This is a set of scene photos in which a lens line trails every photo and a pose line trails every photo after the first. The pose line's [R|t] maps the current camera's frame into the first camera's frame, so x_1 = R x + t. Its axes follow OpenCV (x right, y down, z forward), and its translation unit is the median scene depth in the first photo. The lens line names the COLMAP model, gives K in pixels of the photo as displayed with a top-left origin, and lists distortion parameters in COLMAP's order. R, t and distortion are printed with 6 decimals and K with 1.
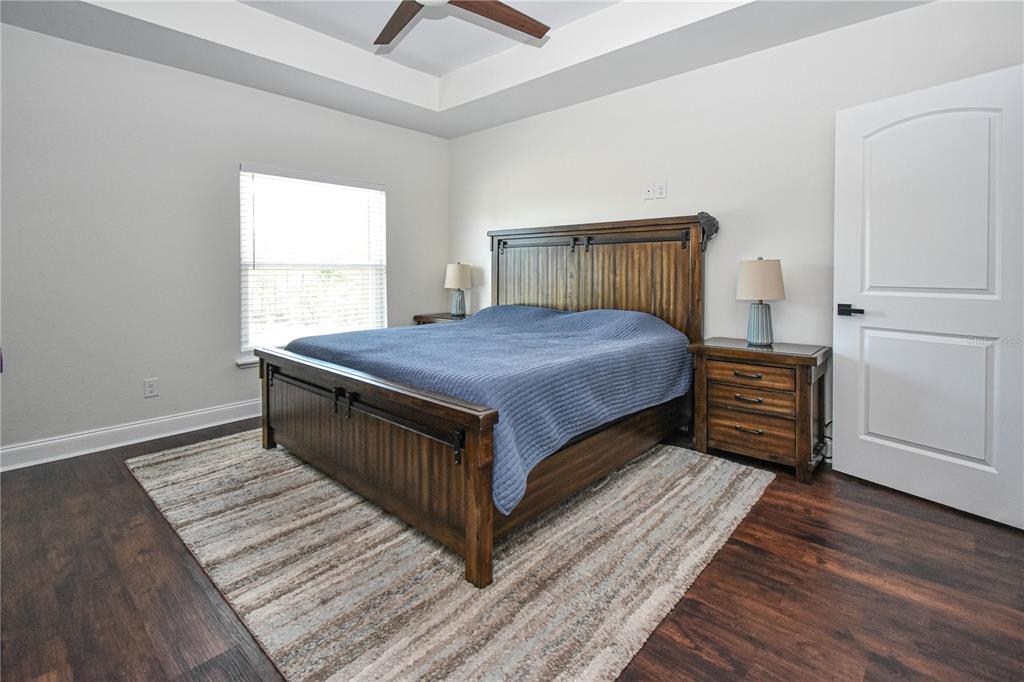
lens RADIAL K [[473.6, 0, 511.4], [0, 473.6, 286.1], [0, 0, 1]] dist [-0.000184, 0.000044]
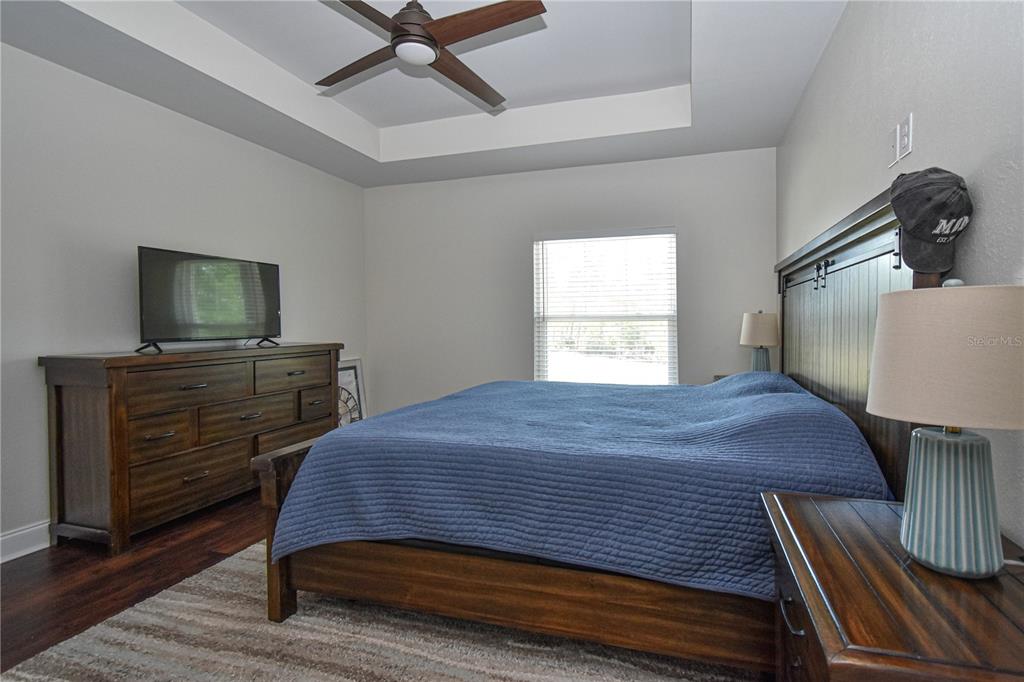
lens RADIAL K [[465.9, 0, 562.6], [0, 465.9, 337.9], [0, 0, 1]] dist [0.000762, 0.000130]
pose [[0.447704, 0.026305, -0.893795, 0.596247], [-0.019842, 0.999613, 0.019480, -0.020090], [0.893962, 0.009013, 0.448053, 0.565620]]
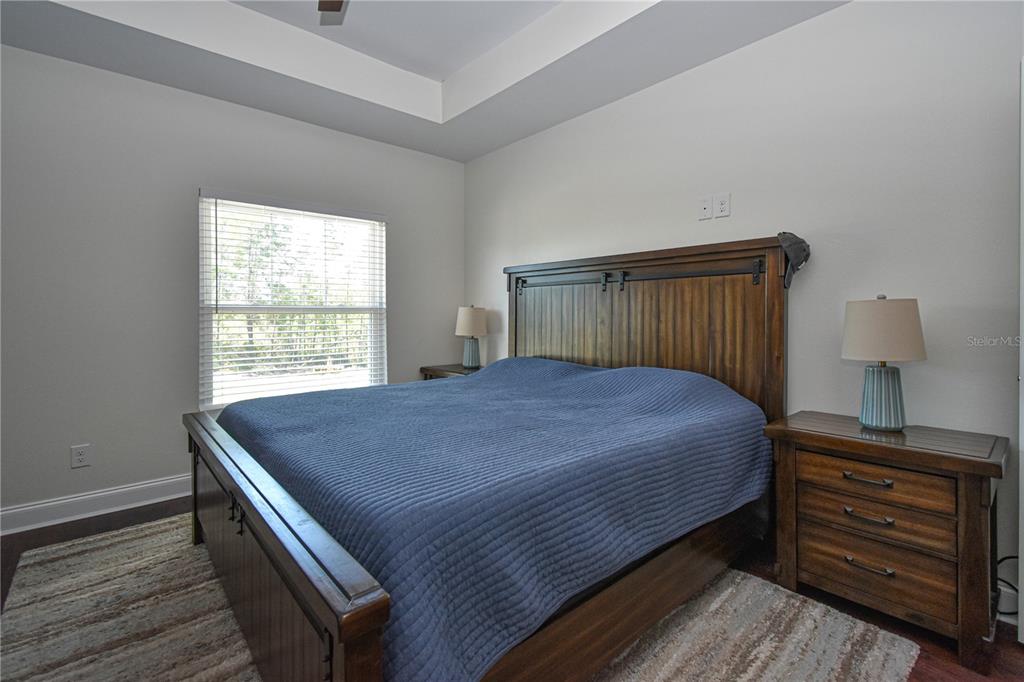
lens RADIAL K [[465.1, 0, 510.4], [0, 465.1, 320.8], [0, 0, 1]] dist [0.001335, -0.000031]
pose [[0.993050, 0.002511, -0.117671, 0.079819], [-0.004667, 0.999826, -0.018049, -0.010359], [0.117605, 0.018472, 0.992889, 0.263480]]
